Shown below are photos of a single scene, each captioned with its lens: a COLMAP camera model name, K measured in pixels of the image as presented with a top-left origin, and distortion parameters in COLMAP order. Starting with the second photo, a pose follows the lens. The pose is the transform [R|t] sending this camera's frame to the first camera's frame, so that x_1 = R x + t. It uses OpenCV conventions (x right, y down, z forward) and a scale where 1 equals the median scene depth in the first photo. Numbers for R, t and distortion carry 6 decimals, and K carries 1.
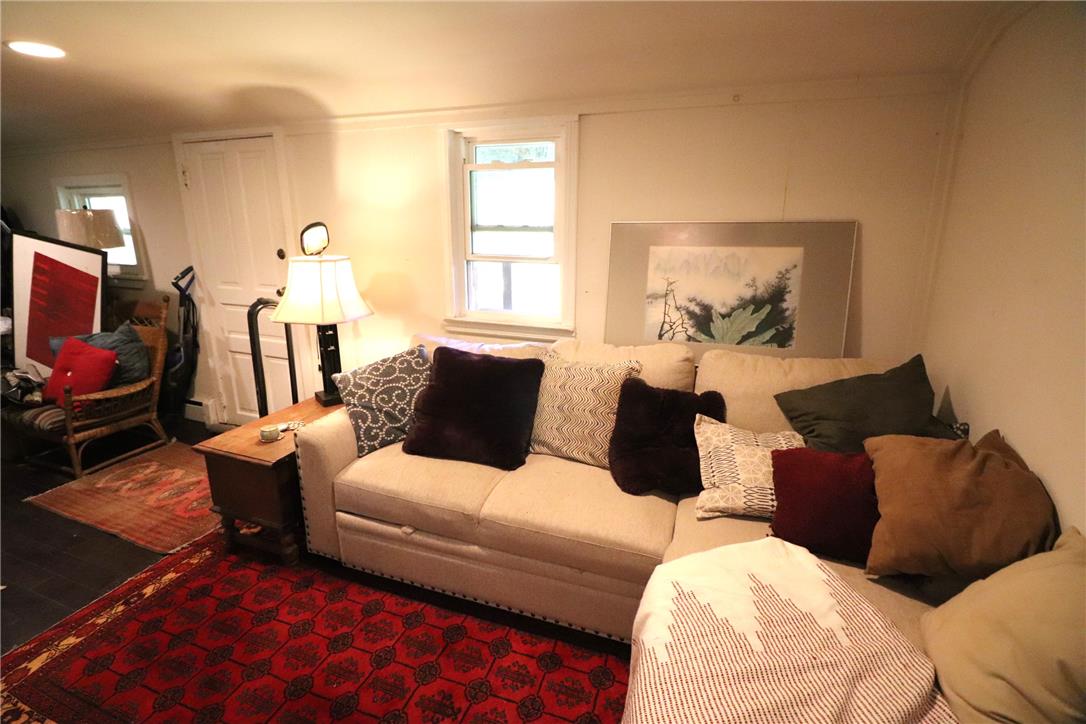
lens RADIAL K [[506.4, 0, 535.5], [0, 506.4, 356.1], [0, 0, 1]] dist [-0.002615, -0.011353]
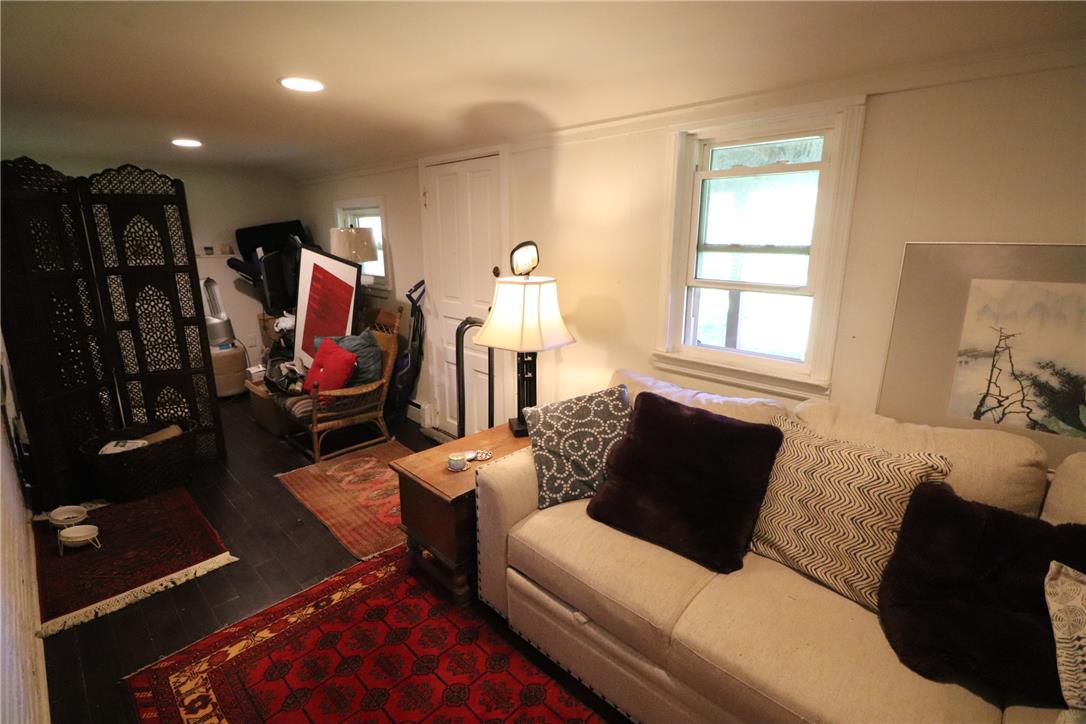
lens RADIAL K [[506.4, 0, 535.8], [0, 506.4, 359.5], [0, 0, 1]] dist [-0.002615, -0.011353]
pose [[0.913691, 0.092201, -0.395812, -0.028444], [-0.100096, 0.994978, 0.000711, -0.054465], [0.393890, 0.038969, 0.918331, 0.170757]]
